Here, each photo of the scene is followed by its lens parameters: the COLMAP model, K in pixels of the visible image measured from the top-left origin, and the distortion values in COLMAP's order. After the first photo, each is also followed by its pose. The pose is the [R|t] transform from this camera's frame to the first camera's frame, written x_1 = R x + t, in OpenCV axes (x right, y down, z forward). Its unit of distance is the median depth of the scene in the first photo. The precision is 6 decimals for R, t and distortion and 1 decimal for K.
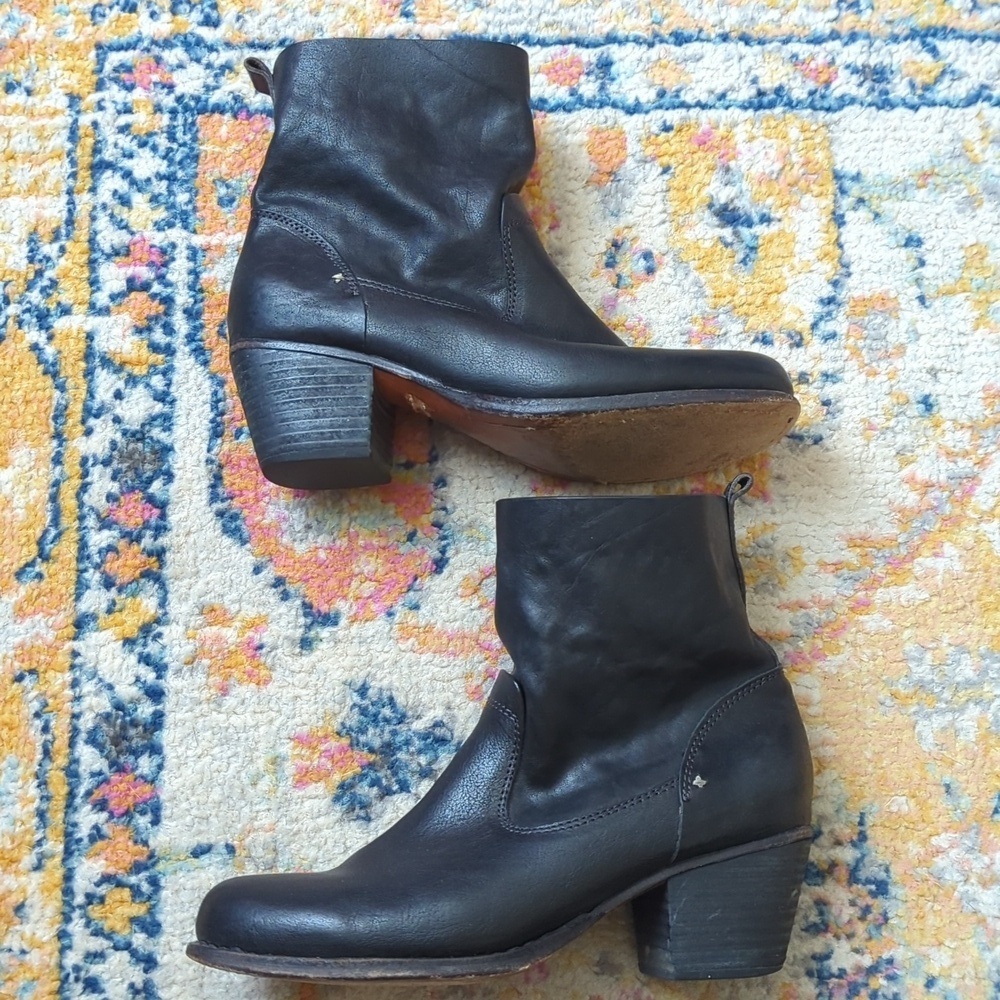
lens RADIAL K [[1609.2, 0, 497.0], [0, 1609.2, 492.0], [0, 0, 1]] dist [-0.003294, 0.000000]
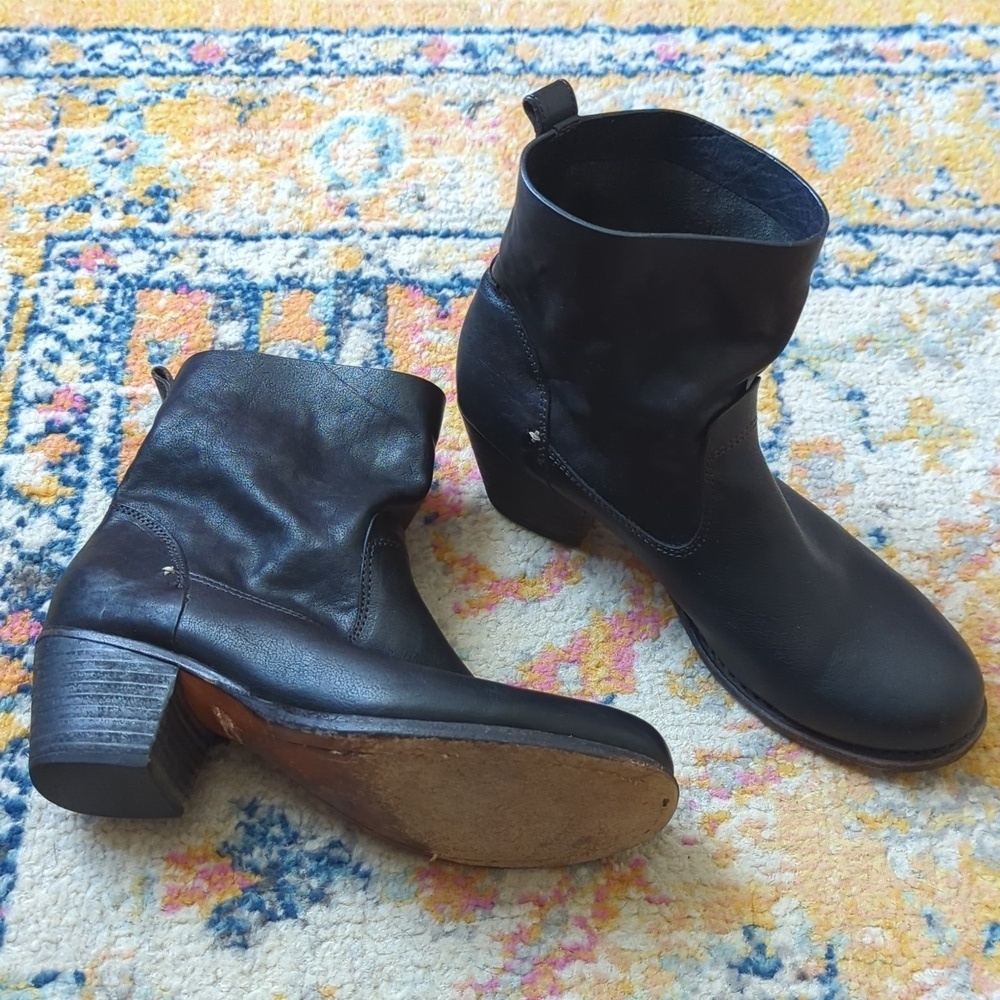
lens RADIAL K [[1609.2, 0, 505.6], [0, 1609.2, 499.8], [0, 0, 1]] dist [-0.003294, 0.000000]
pose [[0.999884, 0.002534, -0.015036, 0.065222], [-0.007833, 0.931381, -0.363961, 0.274730], [0.013082, 0.364037, 0.931293, 0.119512]]
